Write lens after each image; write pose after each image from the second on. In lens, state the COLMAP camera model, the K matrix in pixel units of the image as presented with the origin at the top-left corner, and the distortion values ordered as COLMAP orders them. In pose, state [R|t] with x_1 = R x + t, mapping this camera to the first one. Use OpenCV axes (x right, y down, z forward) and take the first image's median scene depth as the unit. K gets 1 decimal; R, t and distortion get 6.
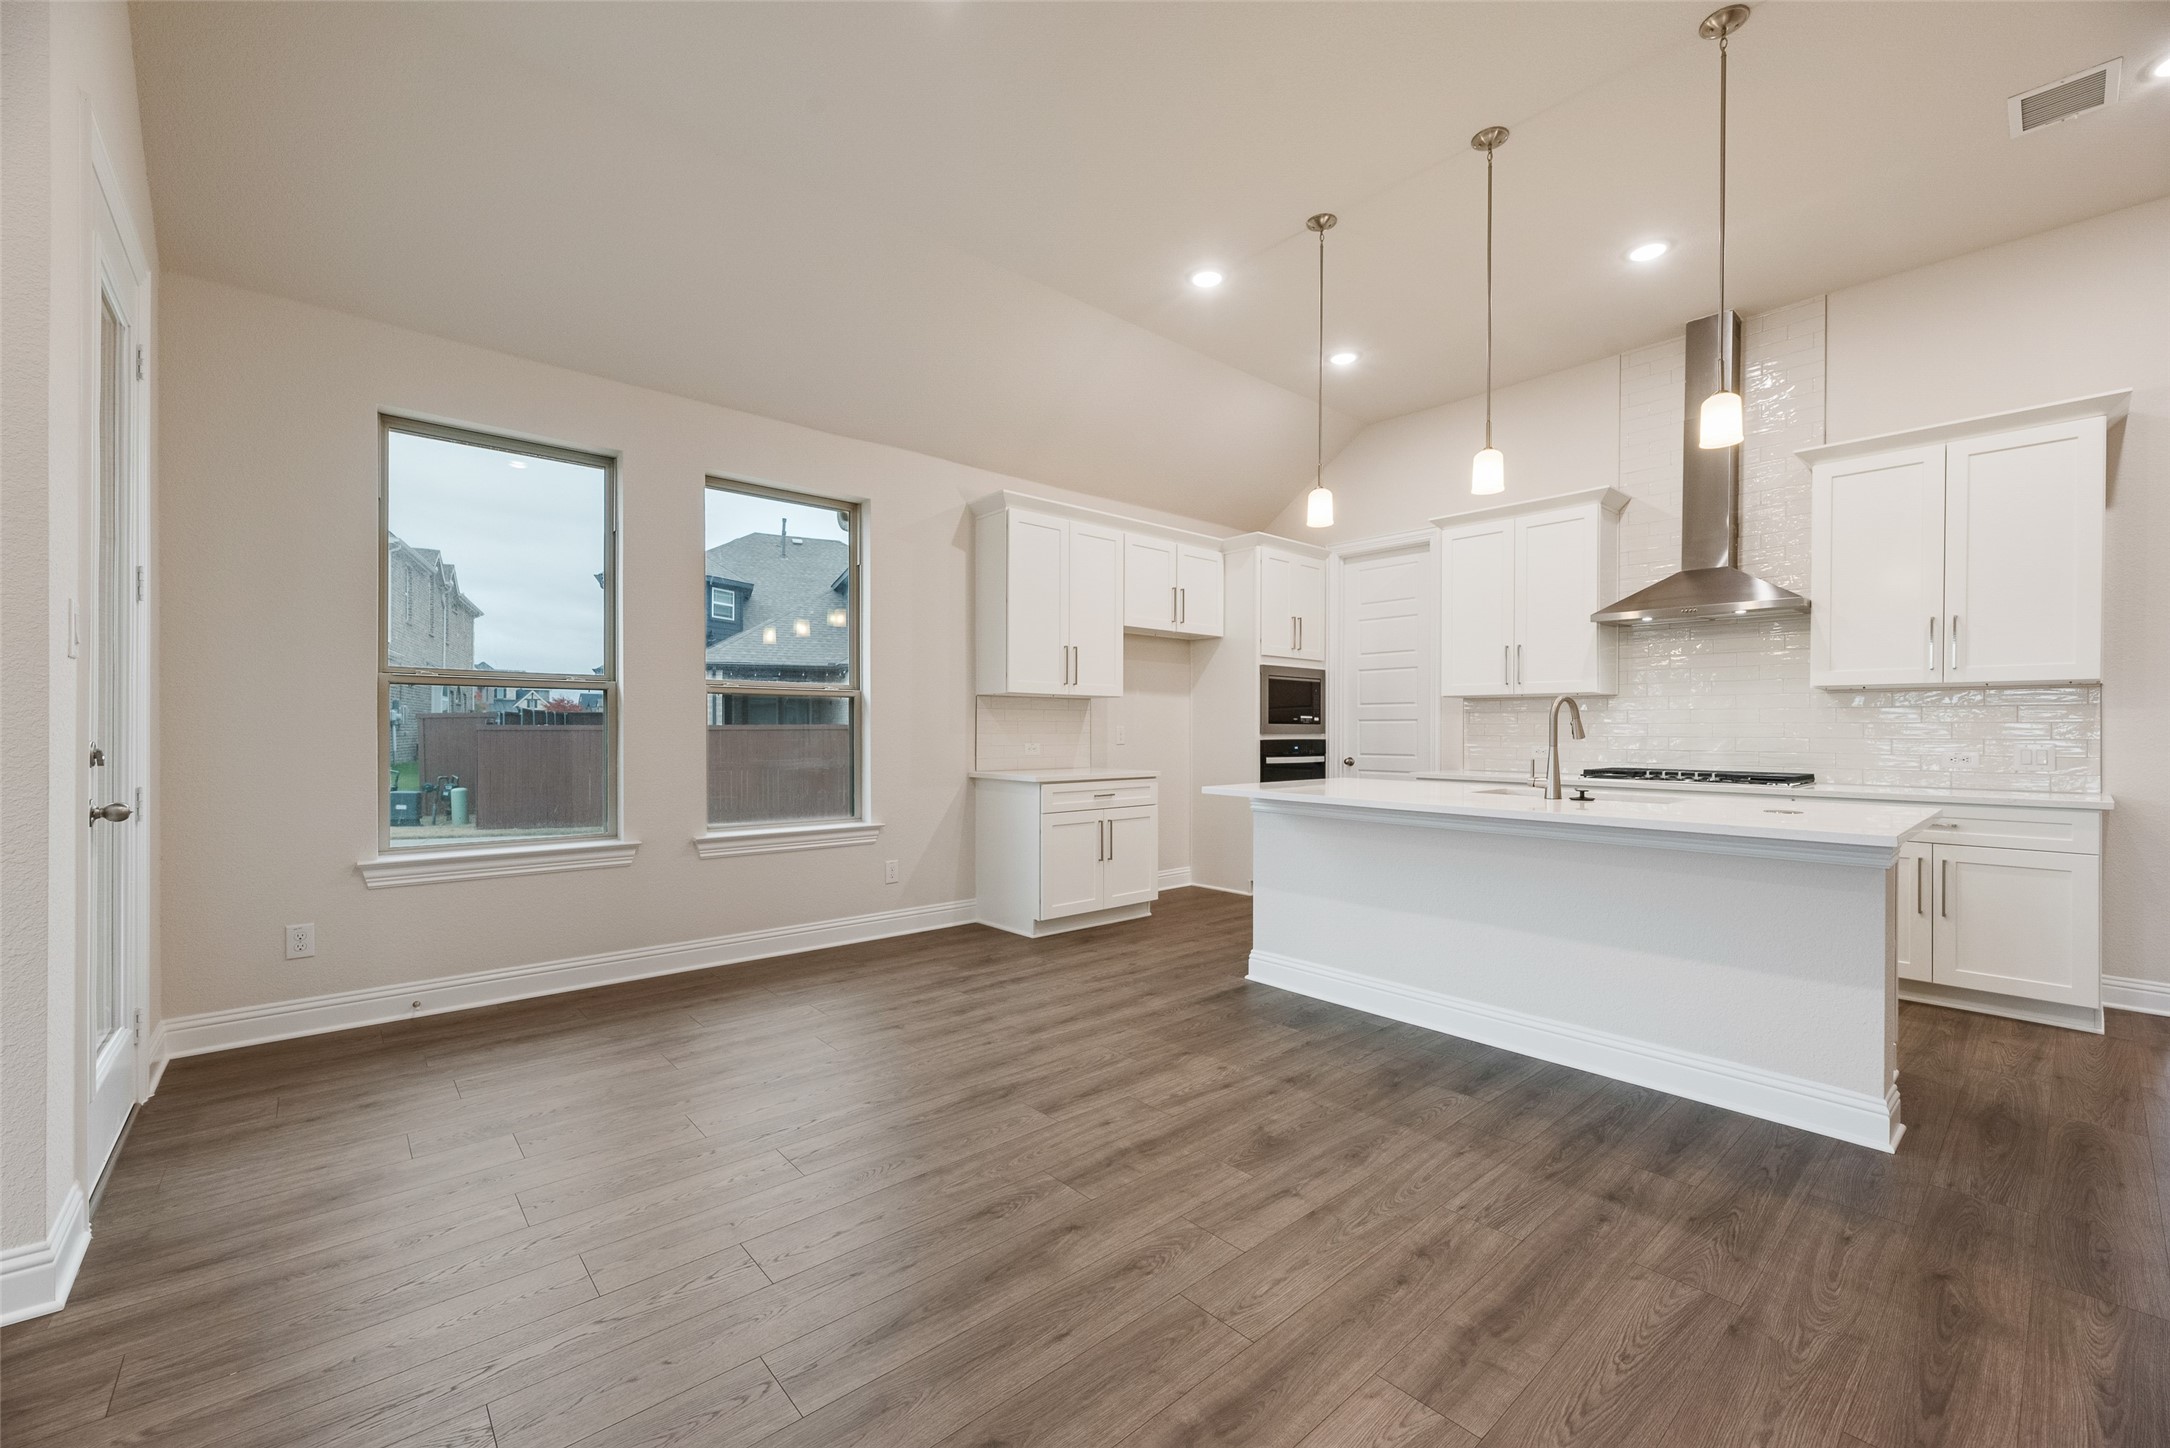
lens RADIAL K [[877.8, 0, 1085.0], [0, 877.8, 724.0], [0, 0, 1]] dist [0.003148, 0.000204]
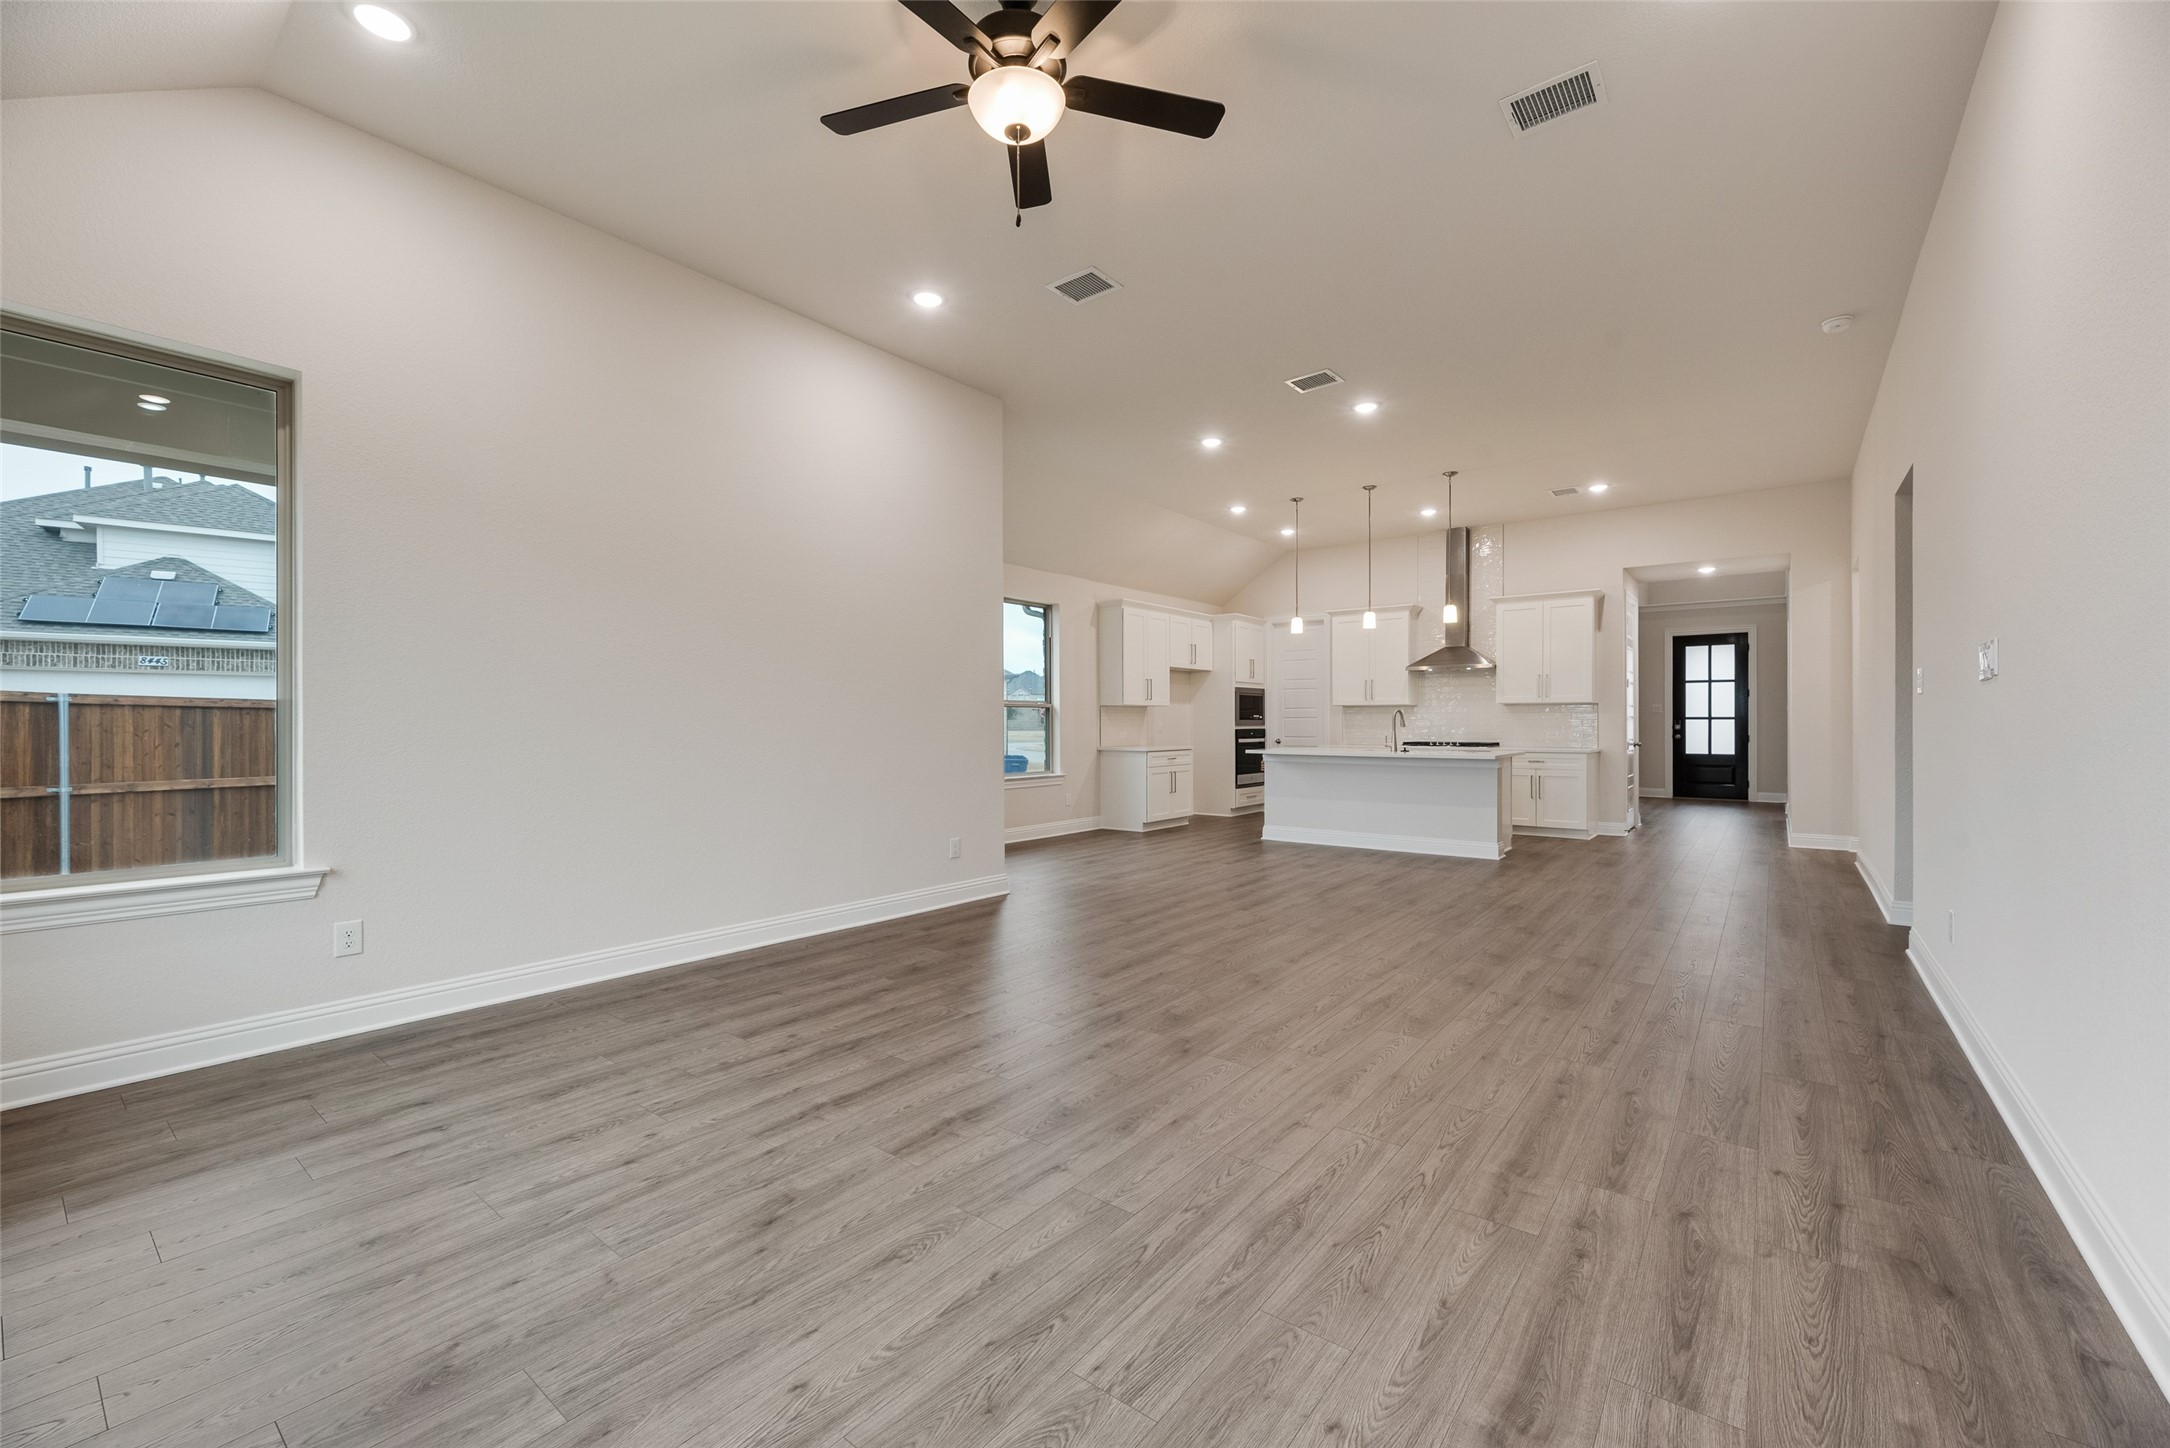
lens RADIAL K [[877.8, 0, 1085.0], [0, 877.8, 724.0], [0, 0, 1]] dist [0.003148, 0.000204]
pose [[0.983451, -0.005282, 0.181097, -0.499273], [0.003718, 0.999953, 0.008972, -0.011429], [-0.181136, -0.008150, 0.983424, -0.826206]]
